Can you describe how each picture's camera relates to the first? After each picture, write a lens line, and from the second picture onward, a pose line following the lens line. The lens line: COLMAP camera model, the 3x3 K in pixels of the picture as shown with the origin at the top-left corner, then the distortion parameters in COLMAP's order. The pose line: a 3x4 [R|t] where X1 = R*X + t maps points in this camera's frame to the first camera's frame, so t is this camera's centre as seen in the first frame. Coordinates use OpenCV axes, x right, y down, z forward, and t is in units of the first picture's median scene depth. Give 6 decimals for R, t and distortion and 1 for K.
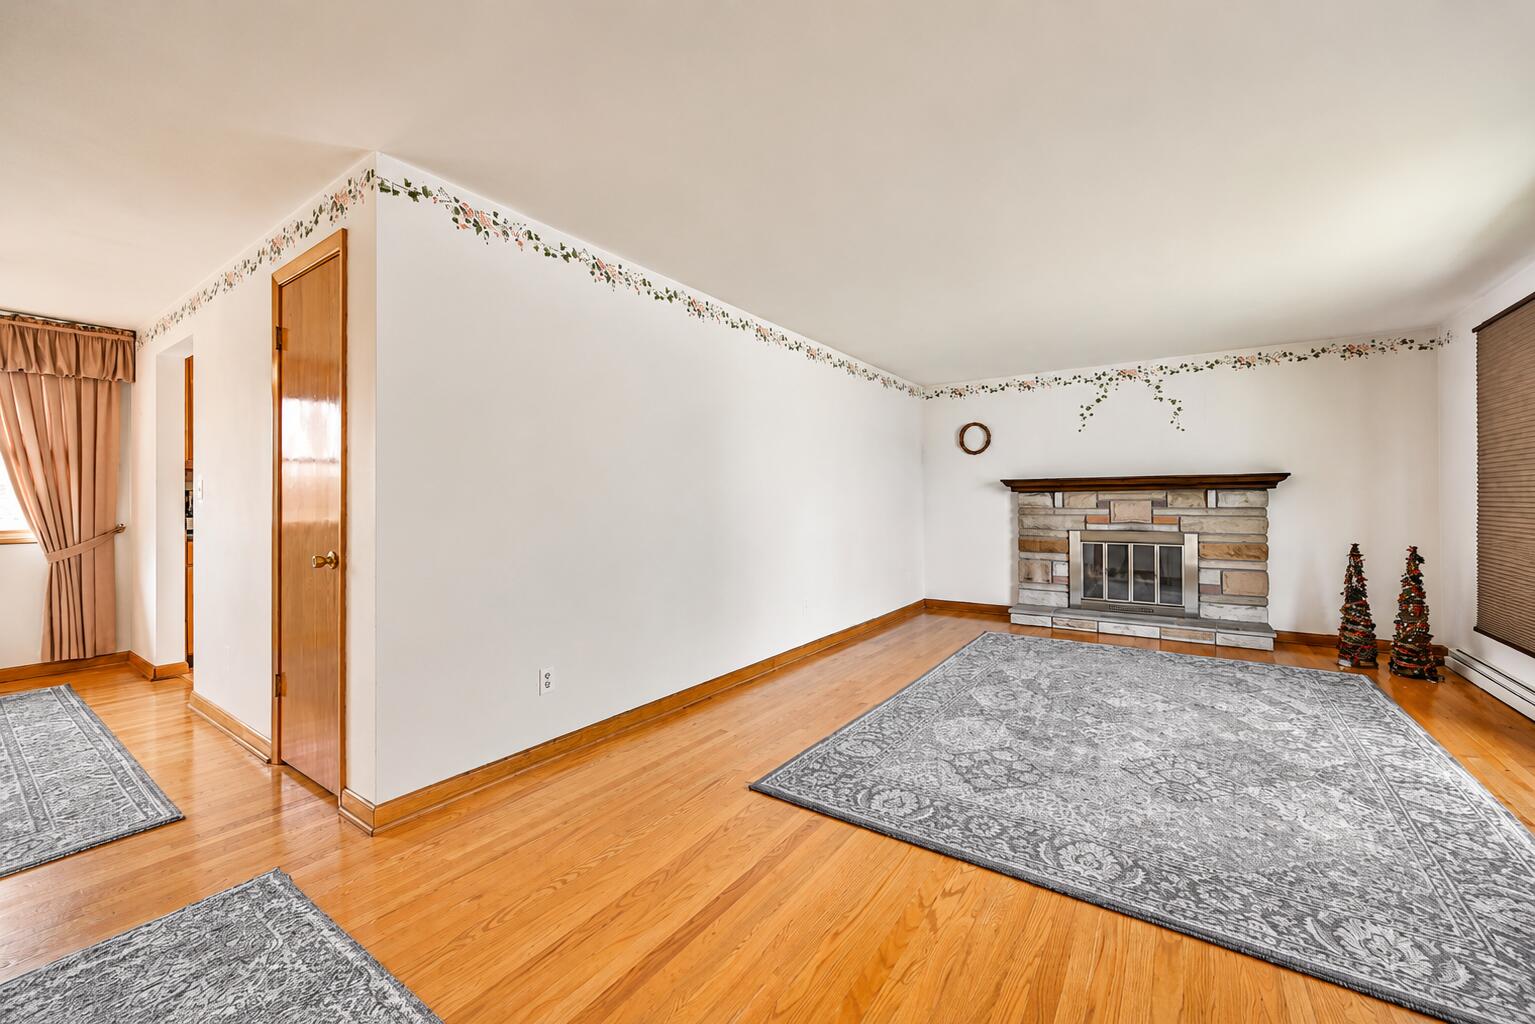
lens RADIAL K [[615.9, 0, 761.3], [0, 615.9, 500.1], [0, 0, 1]] dist [0.000980, 0.000203]
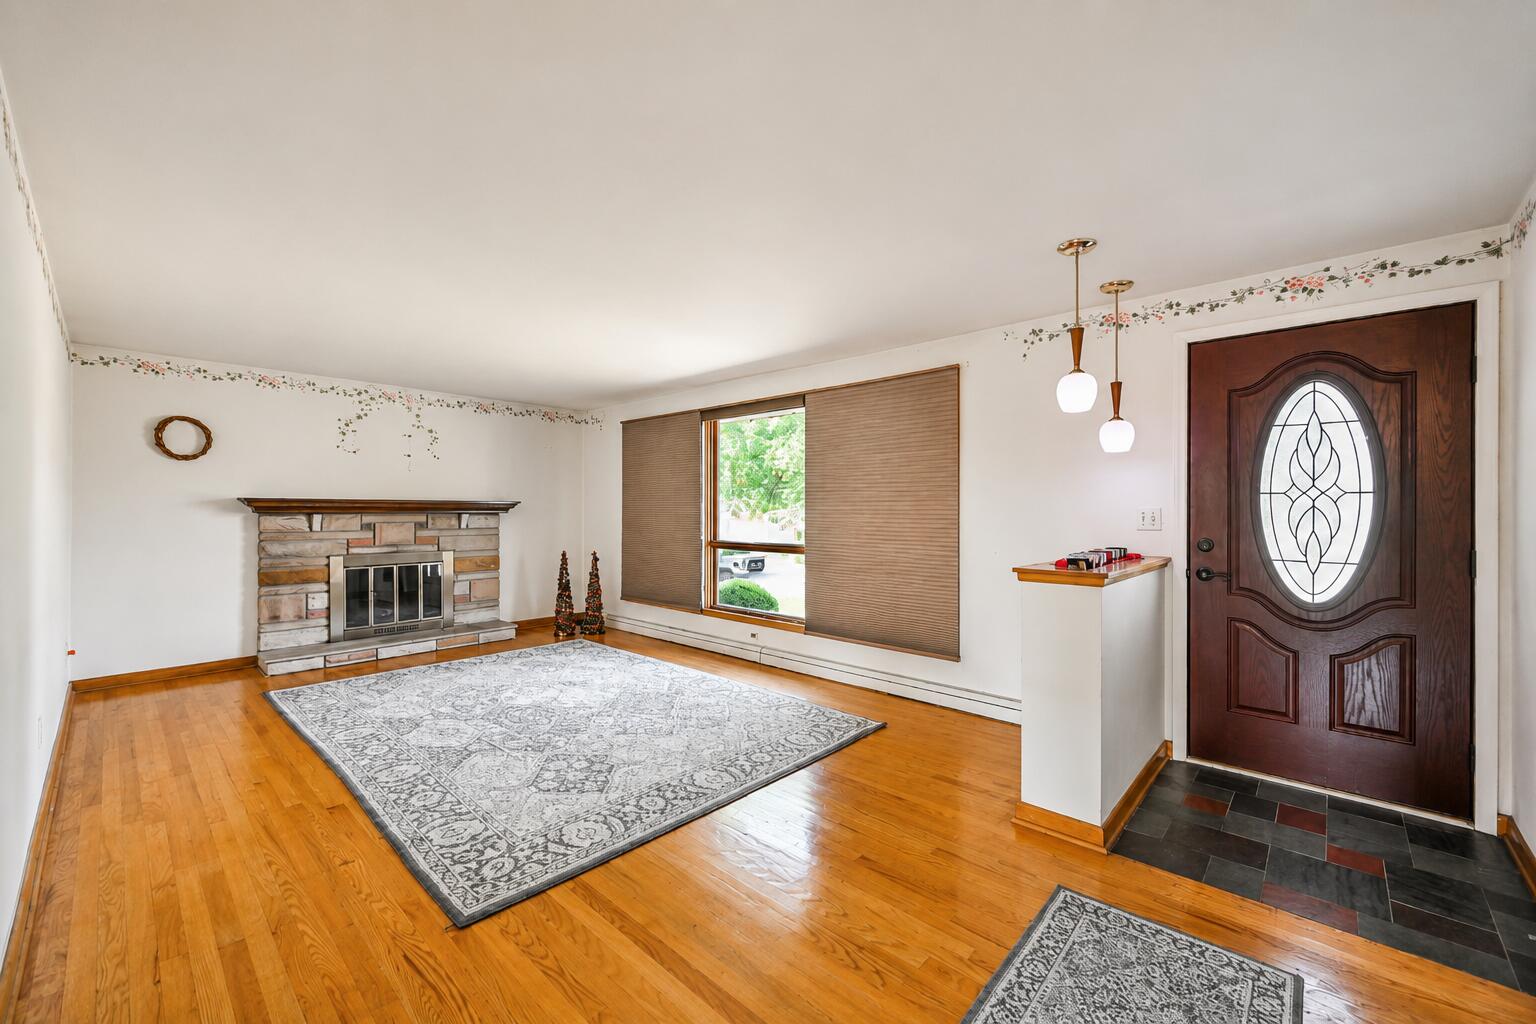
lens RADIAL K [[640.0, 0, 768.0], [0, 640.0, 512.0], [0, 0, 1]] dist [-0.000430, 0.000336]
pose [[0.109019, 0.000384, 0.994040, -0.379586], [-0.006887, 0.999976, 0.000369, -0.021608], [-0.994016, -0.006886, 0.109019, 0.274951]]
